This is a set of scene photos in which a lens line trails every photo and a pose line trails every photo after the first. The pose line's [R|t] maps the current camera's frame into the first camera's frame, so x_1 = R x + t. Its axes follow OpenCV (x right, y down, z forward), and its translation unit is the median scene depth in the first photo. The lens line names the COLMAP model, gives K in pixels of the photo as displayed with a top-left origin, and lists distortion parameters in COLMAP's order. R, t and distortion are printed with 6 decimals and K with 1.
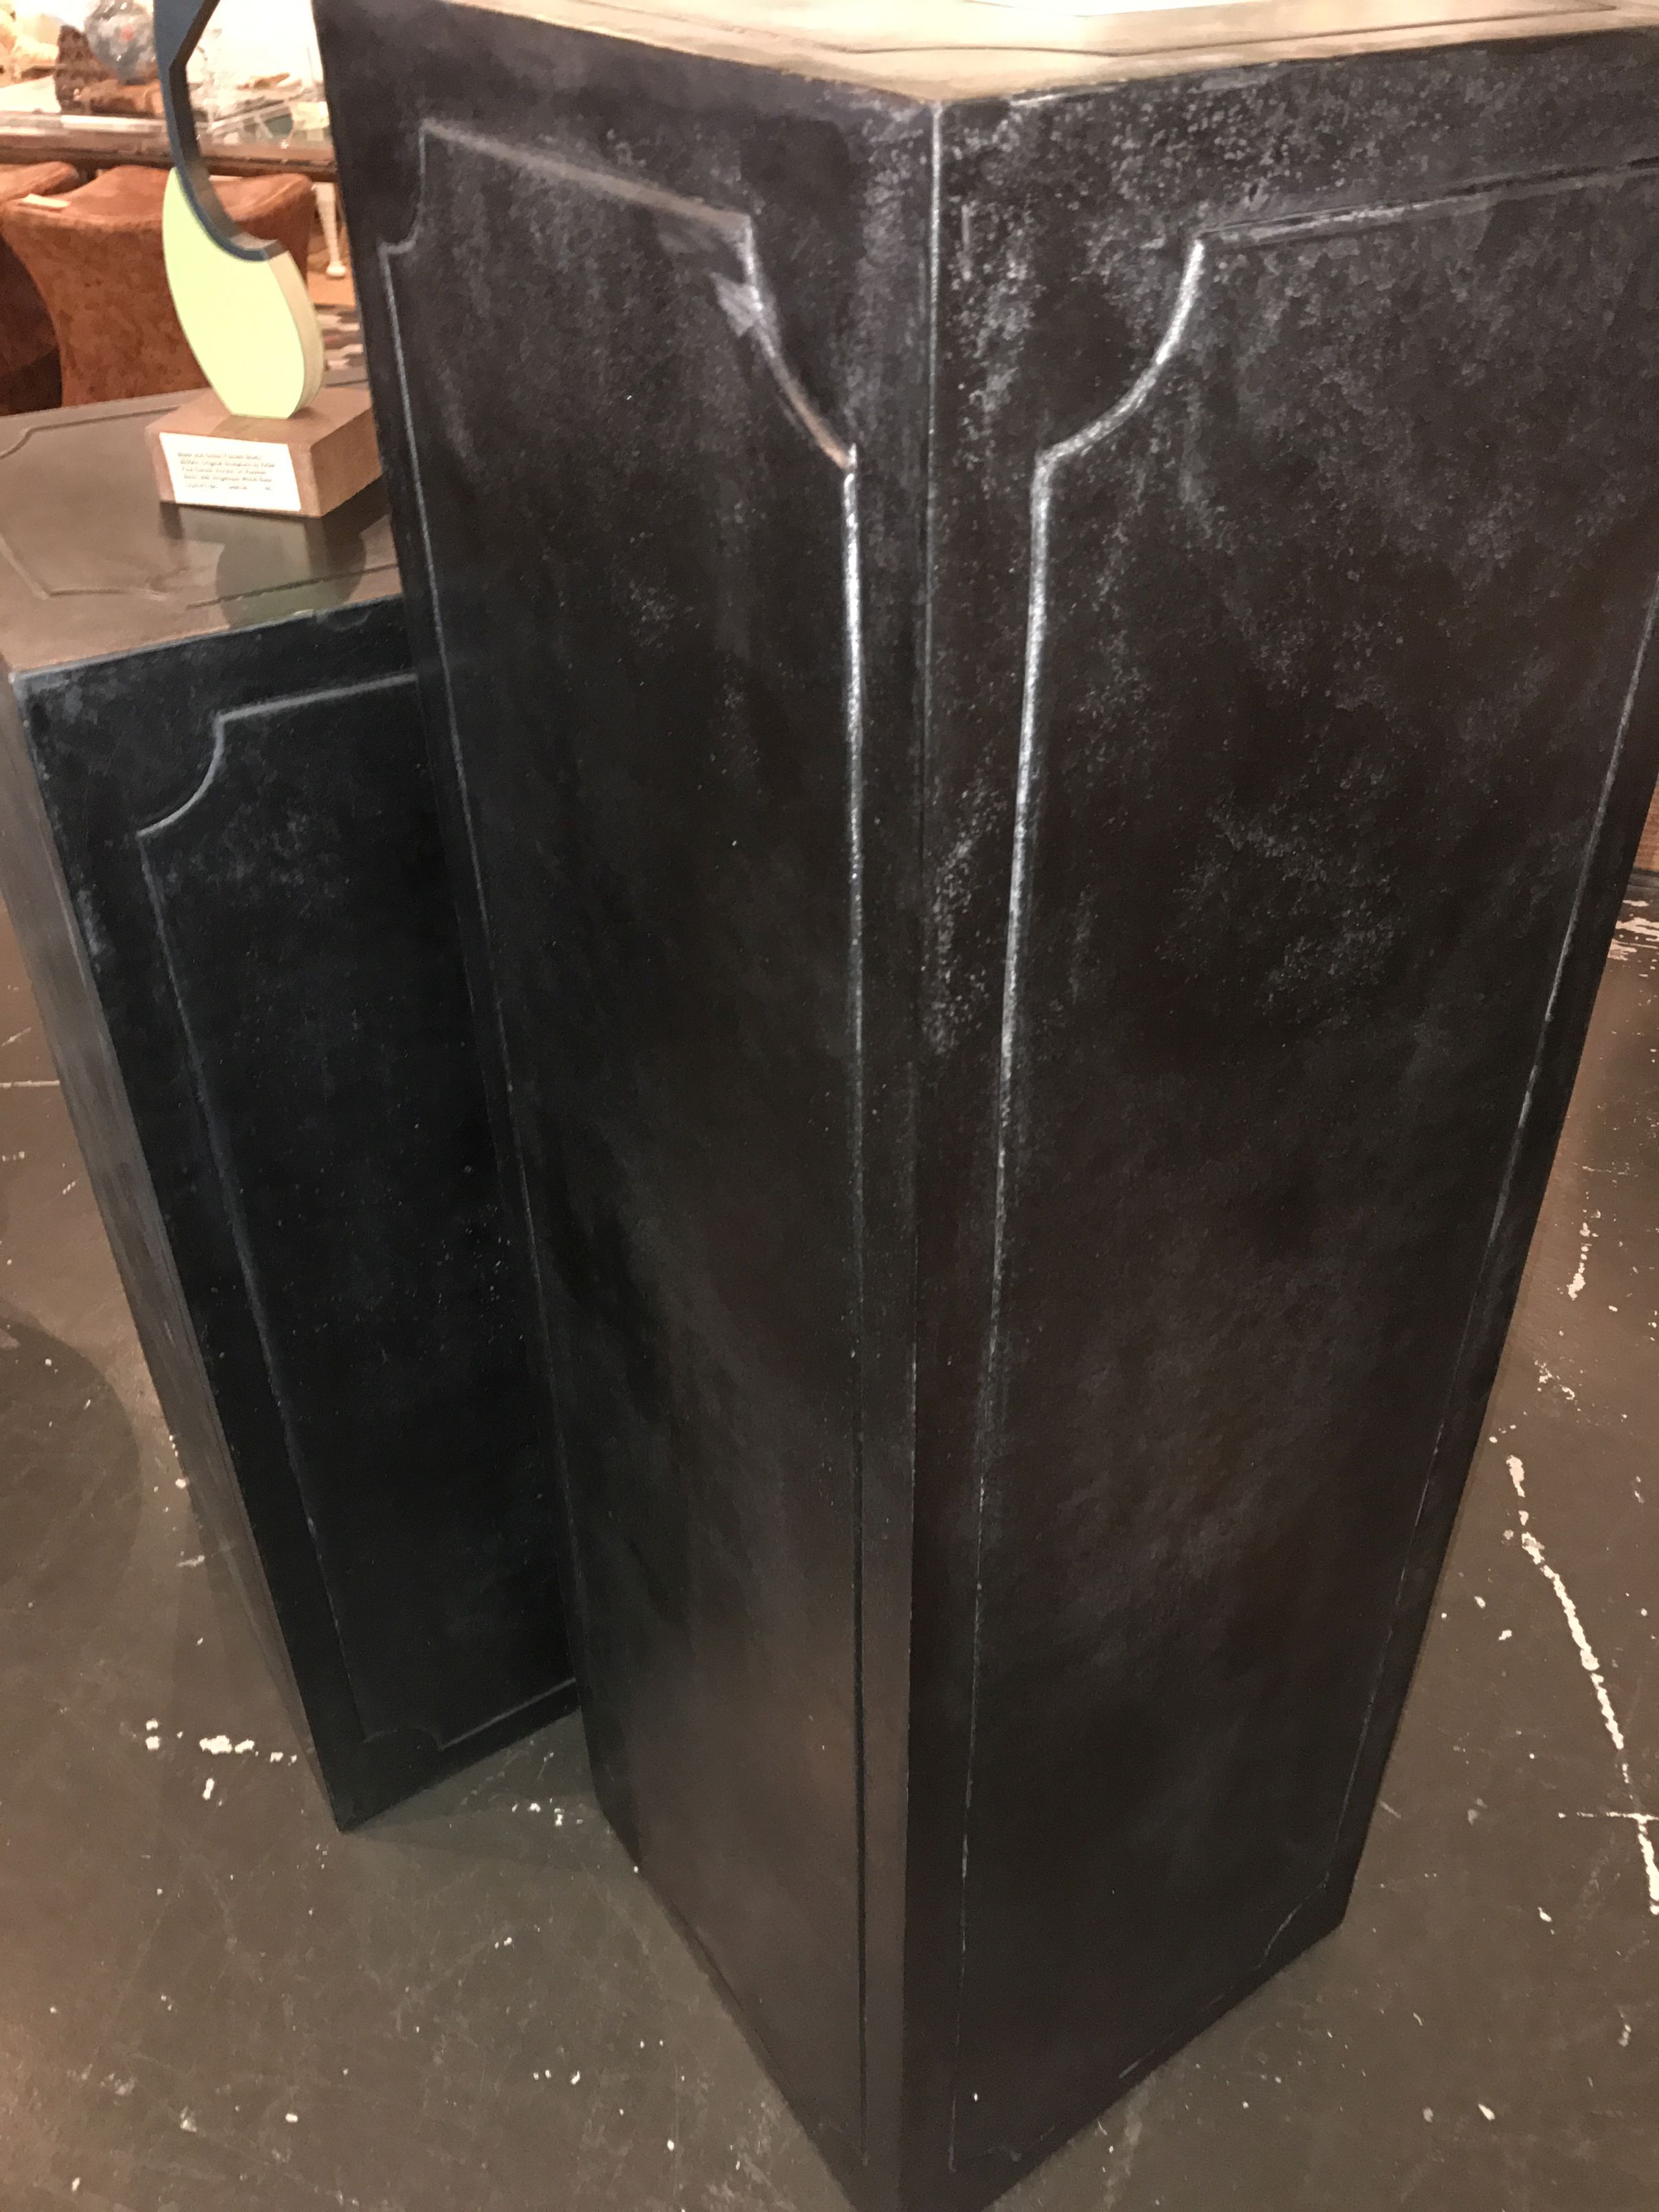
lens RADIAL K [[1846.8, 0, 872.4], [0, 1846.8, 1081.2], [0, 0, 1]] dist [0.015083, -0.017109]
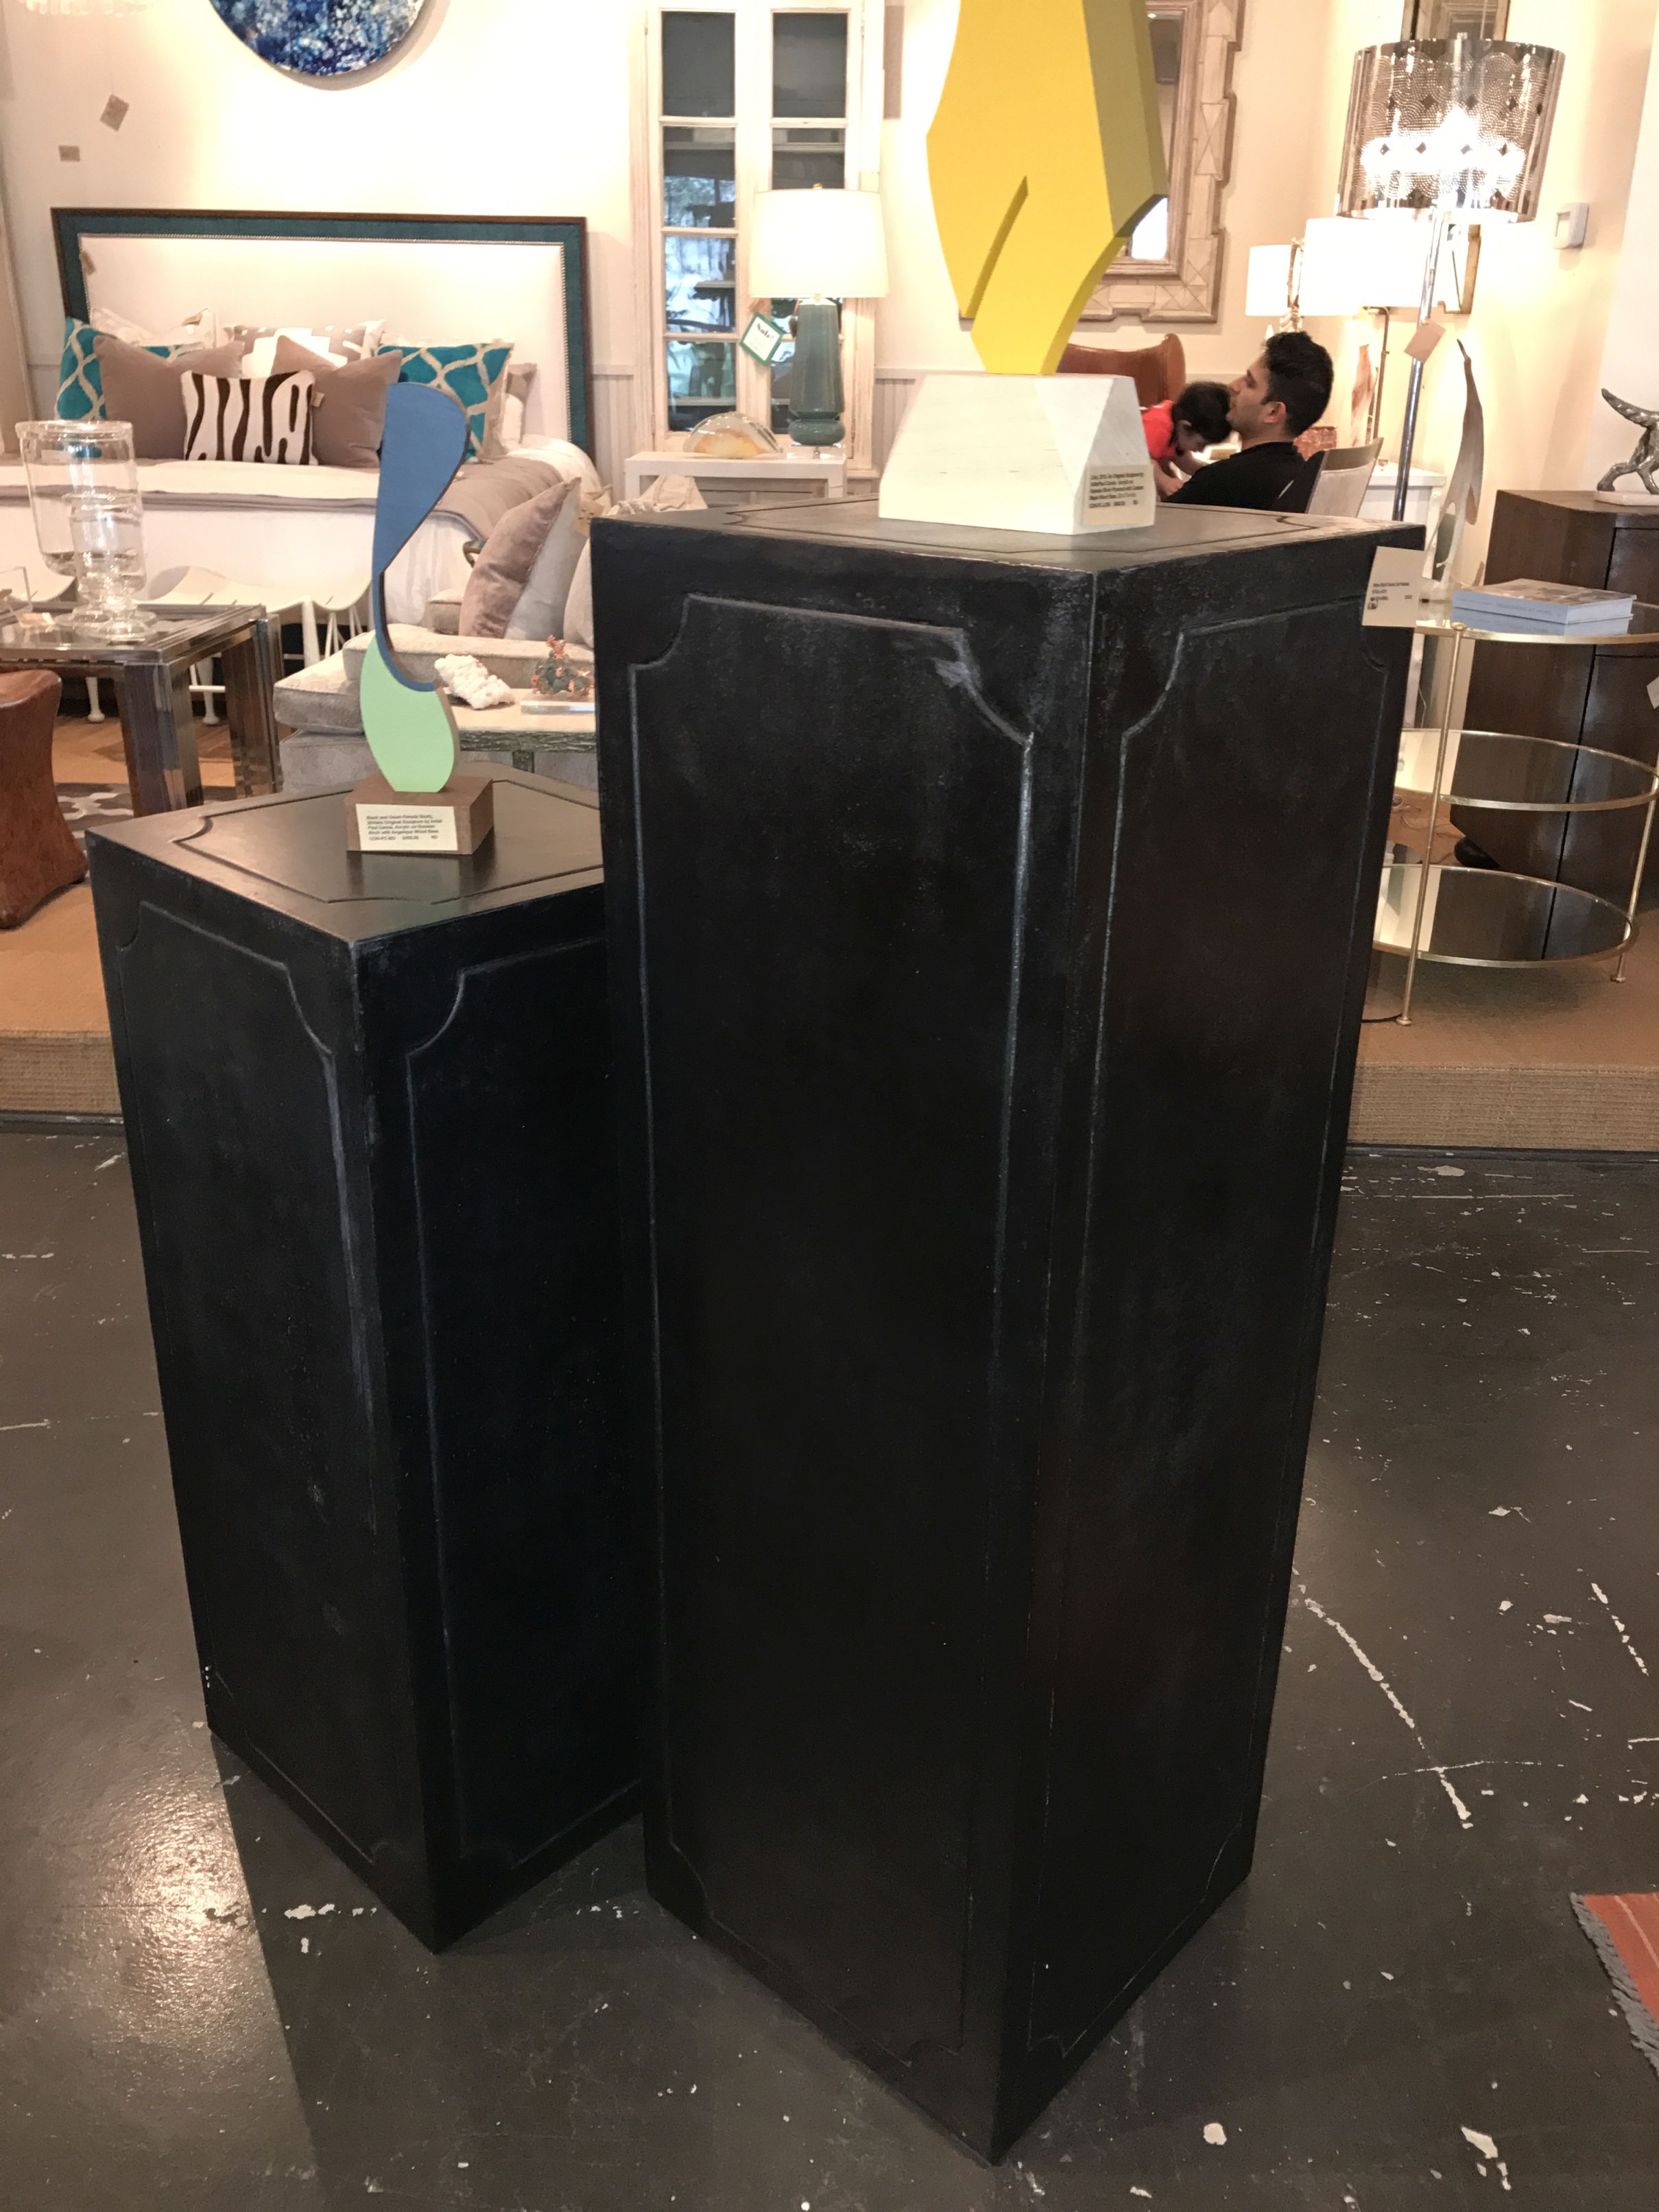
lens RADIAL K [[1846.8, 0, 836.2], [0, 1846.8, 1102.9], [0, 0, 1]] dist [0.015083, -0.017109]
pose [[0.973682, -0.078825, 0.213844, -0.600143], [0.124217, 0.970218, -0.207961, 0.384883], [-0.191082, 0.229052, 0.954475, -0.685189]]
